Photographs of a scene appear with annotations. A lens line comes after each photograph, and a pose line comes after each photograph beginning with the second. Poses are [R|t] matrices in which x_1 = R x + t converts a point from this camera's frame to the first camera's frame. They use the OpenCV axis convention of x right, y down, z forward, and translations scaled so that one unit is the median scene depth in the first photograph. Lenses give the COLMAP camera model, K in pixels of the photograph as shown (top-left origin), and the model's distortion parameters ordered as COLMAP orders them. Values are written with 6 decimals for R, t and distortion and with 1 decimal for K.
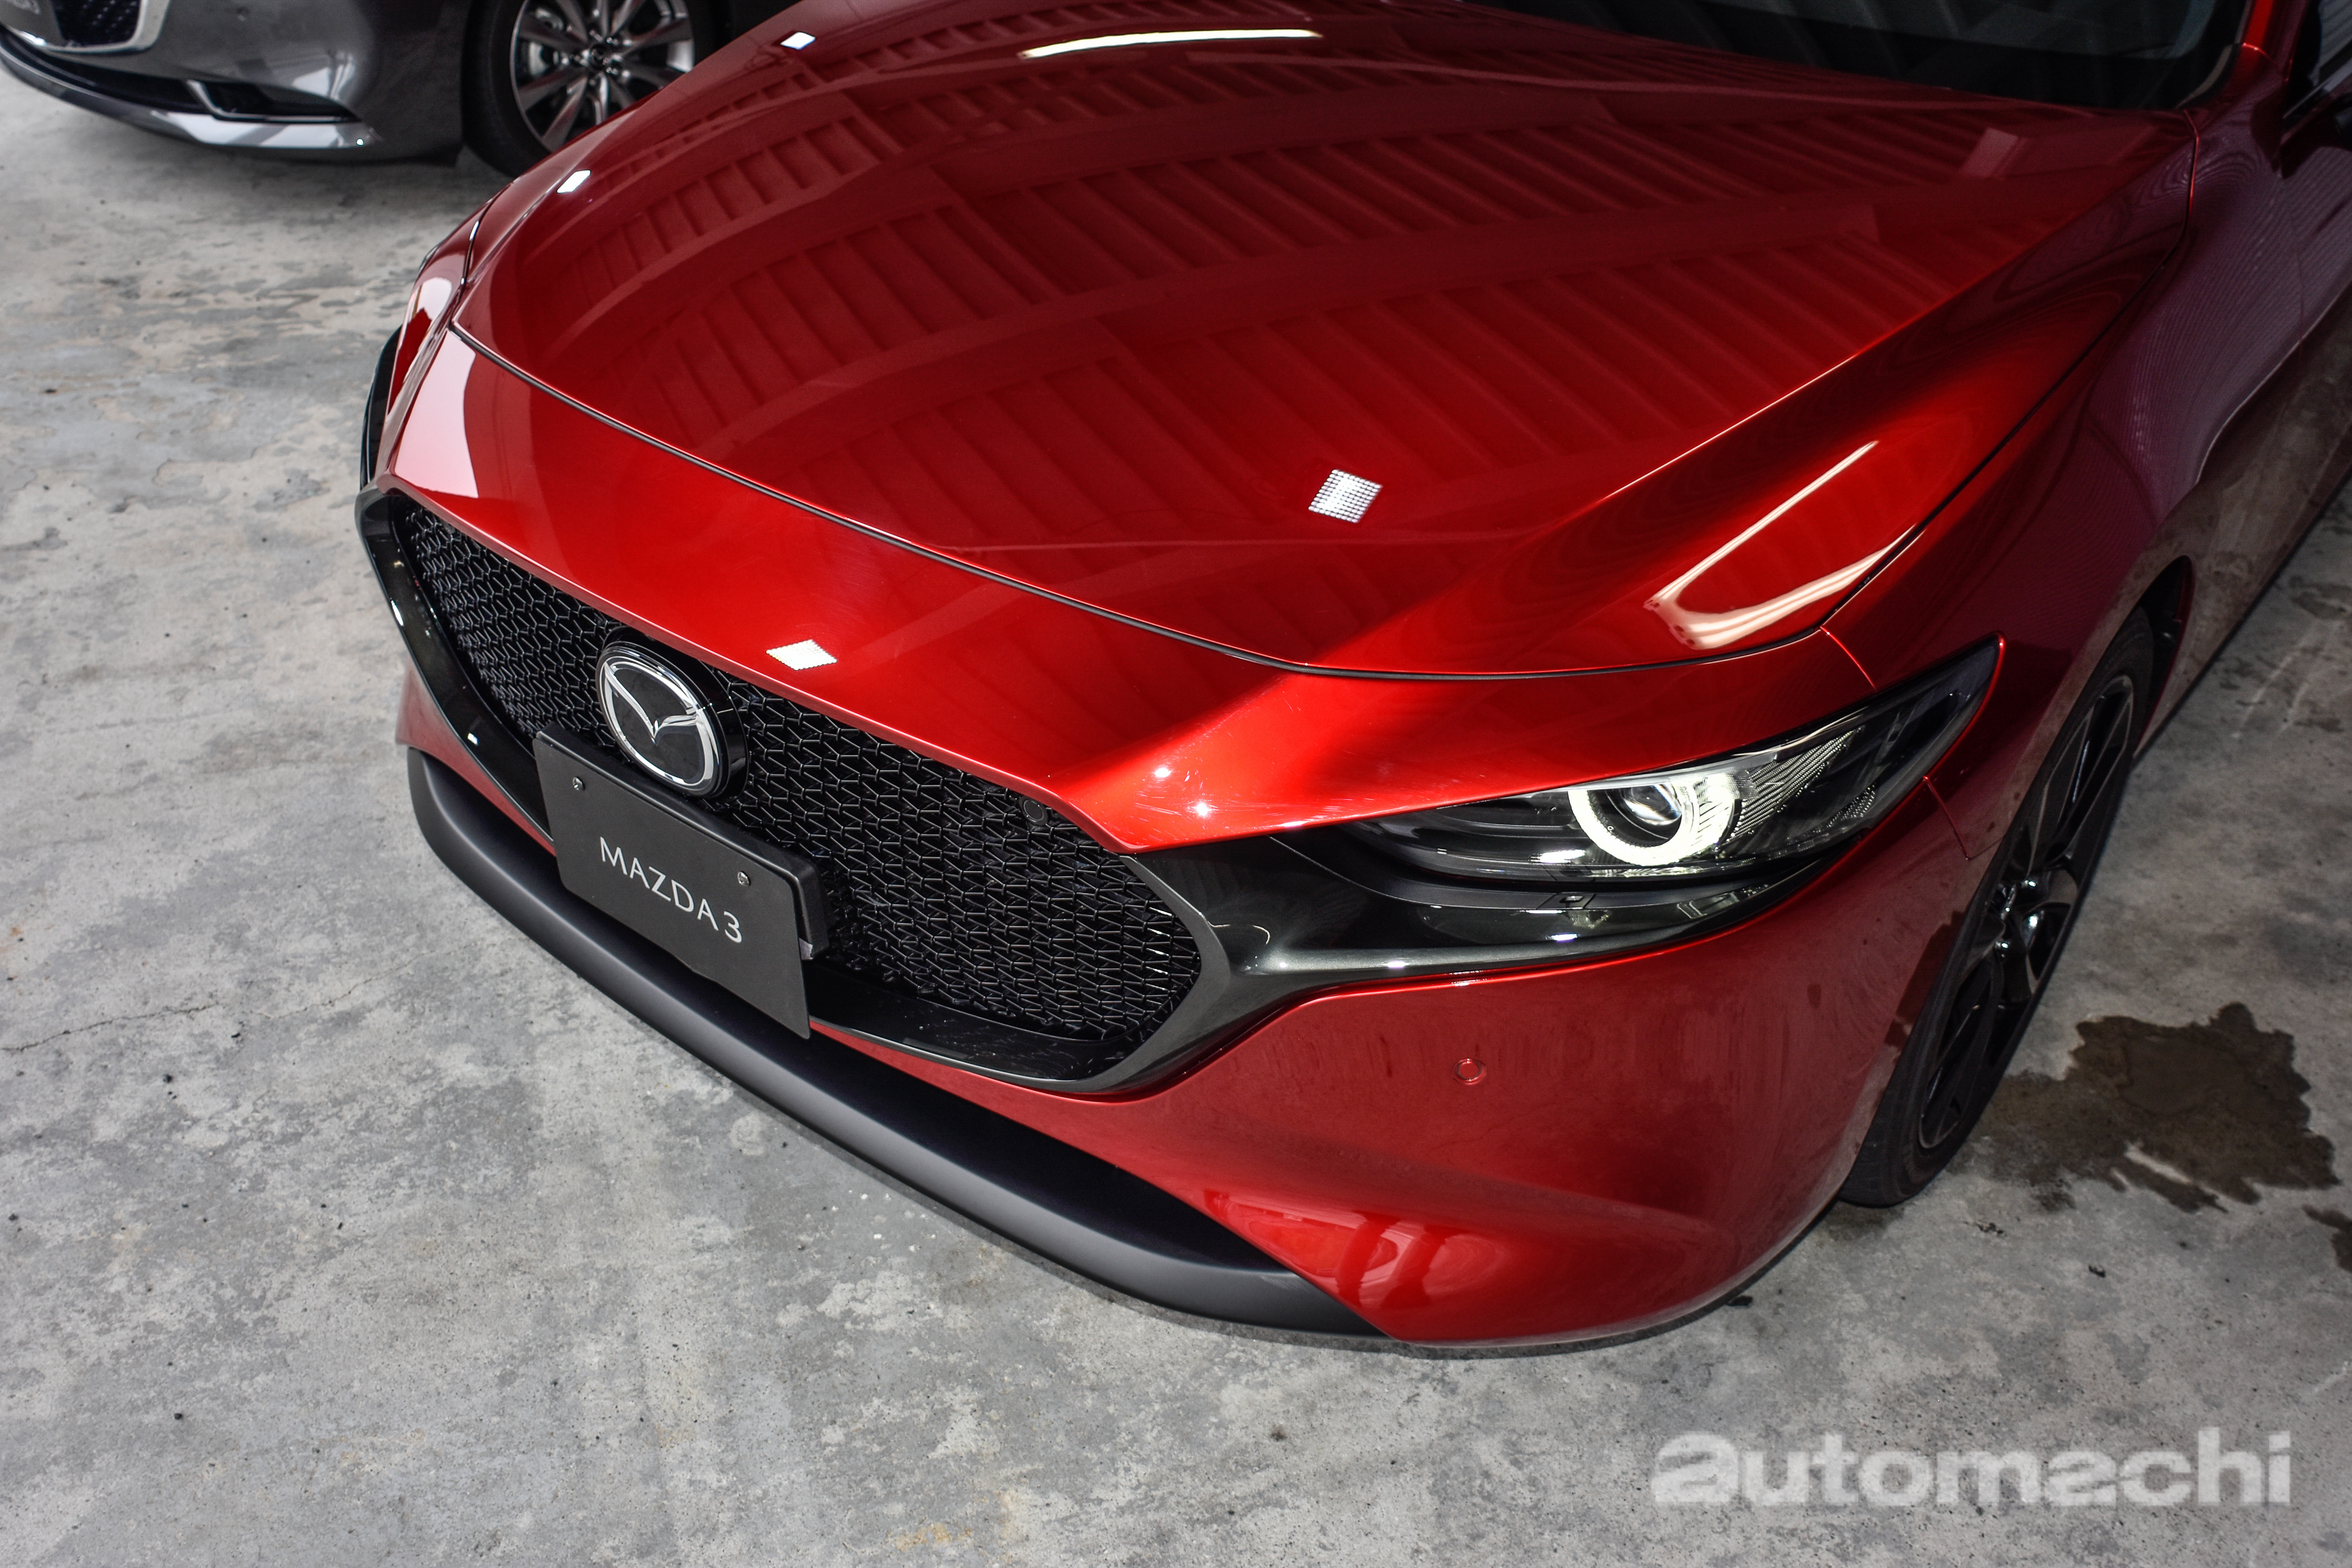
lens RADIAL K [[2029.8, 0, 1173.4], [0, 2029.8, 783.9], [0, 0, 1]] dist [-0.072330, 0.012661]
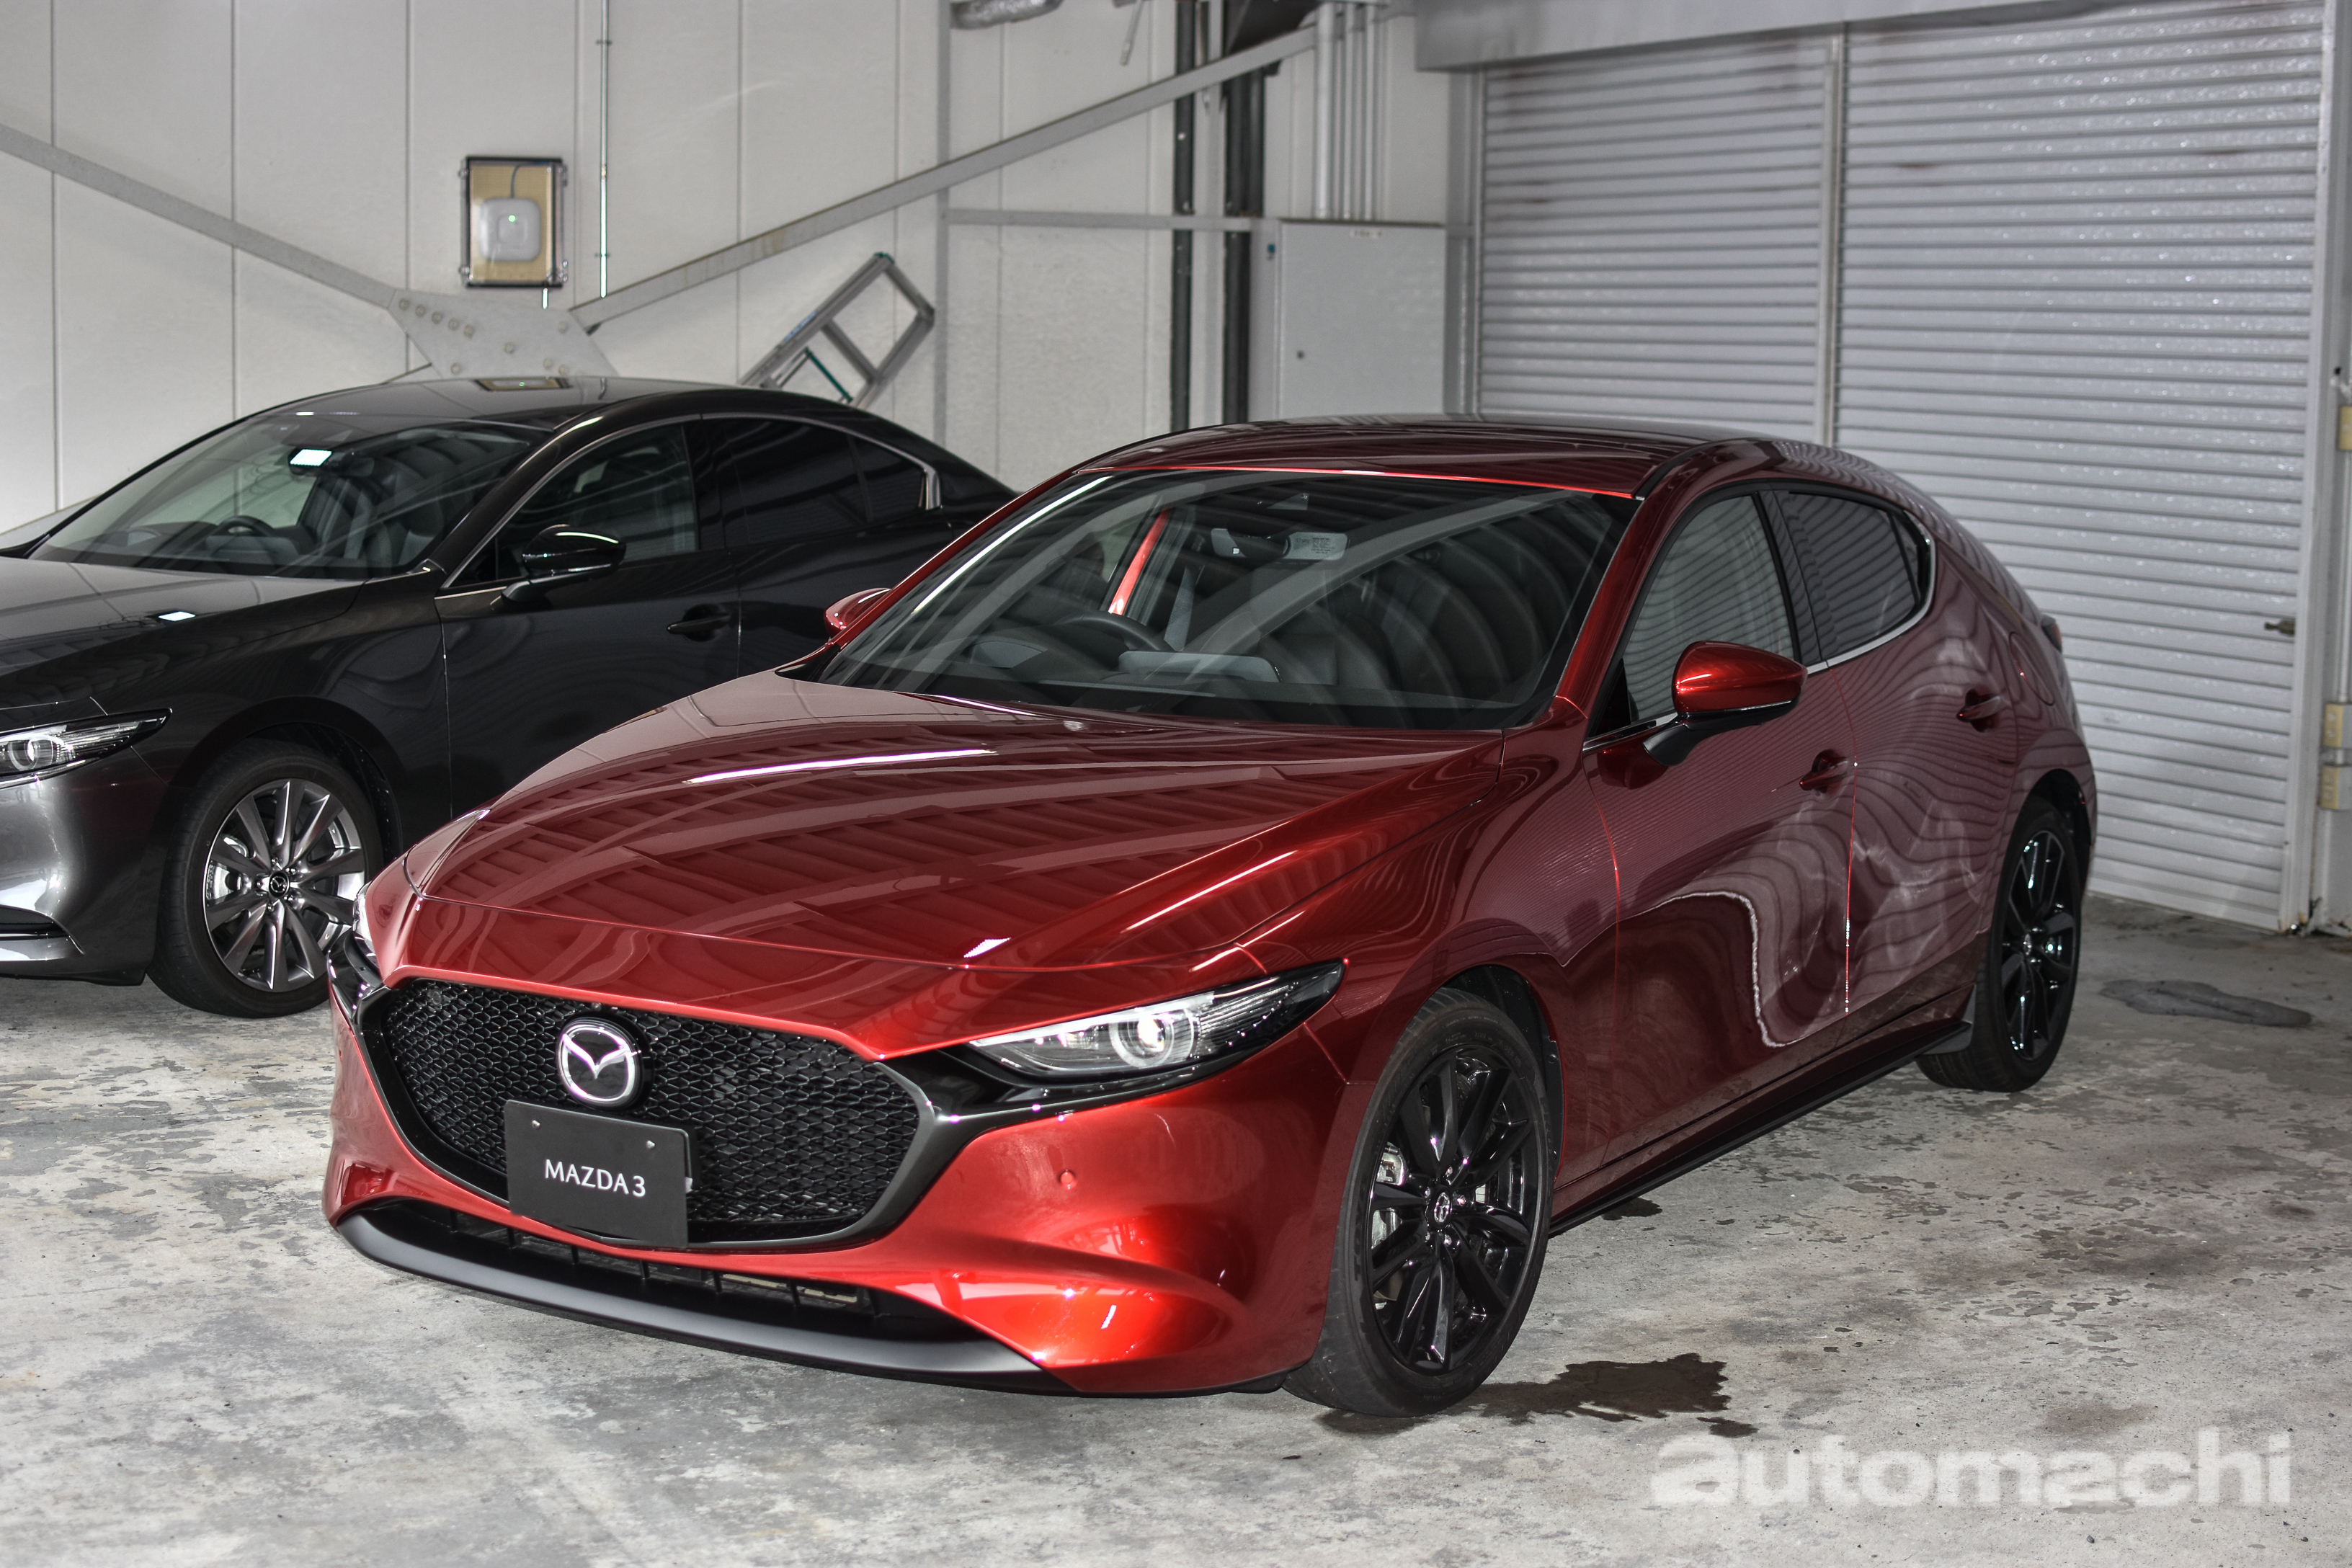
lens RADIAL K [[3813.3, 0, 1179.9], [0, 3813.3, 800.8], [0, 0, 1]] dist [-0.105551, 0.000000]
pose [[0.993253, -0.042695, 0.107818, -0.077378], [0.084659, 0.902364, -0.422578, 0.903840], [-0.079250, 0.428855, 0.899890, -1.576811]]
